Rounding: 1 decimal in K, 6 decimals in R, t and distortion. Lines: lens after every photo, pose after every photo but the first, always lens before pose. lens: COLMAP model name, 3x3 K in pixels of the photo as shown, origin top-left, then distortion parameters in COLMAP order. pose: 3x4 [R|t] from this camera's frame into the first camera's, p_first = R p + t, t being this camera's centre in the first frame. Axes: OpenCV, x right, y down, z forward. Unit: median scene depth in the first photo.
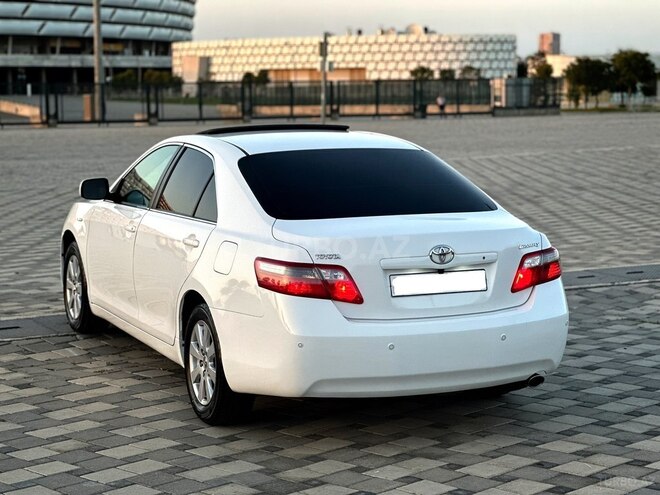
lens RADIAL K [[1460.5, 0, 326.1], [0, 1460.5, 249.7], [0, 0, 1]] dist [0.175364, 0.000000]
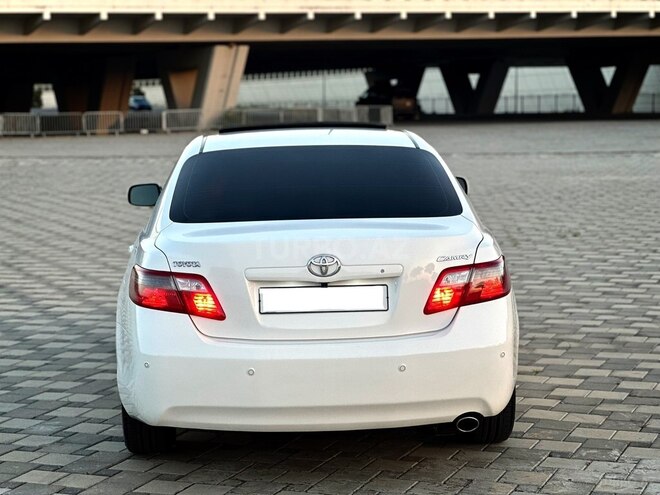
lens RADIAL K [[1460.5, 0, 314.0], [0, 1460.5, 249.7], [0, 0, 1]] dist [0.175364, 0.000000]
pose [[0.933170, 0.017705, -0.358998, 0.350841], [-0.024870, 0.999573, -0.015350, 0.007014], [0.358573, 0.023253, 0.933212, 0.203604]]
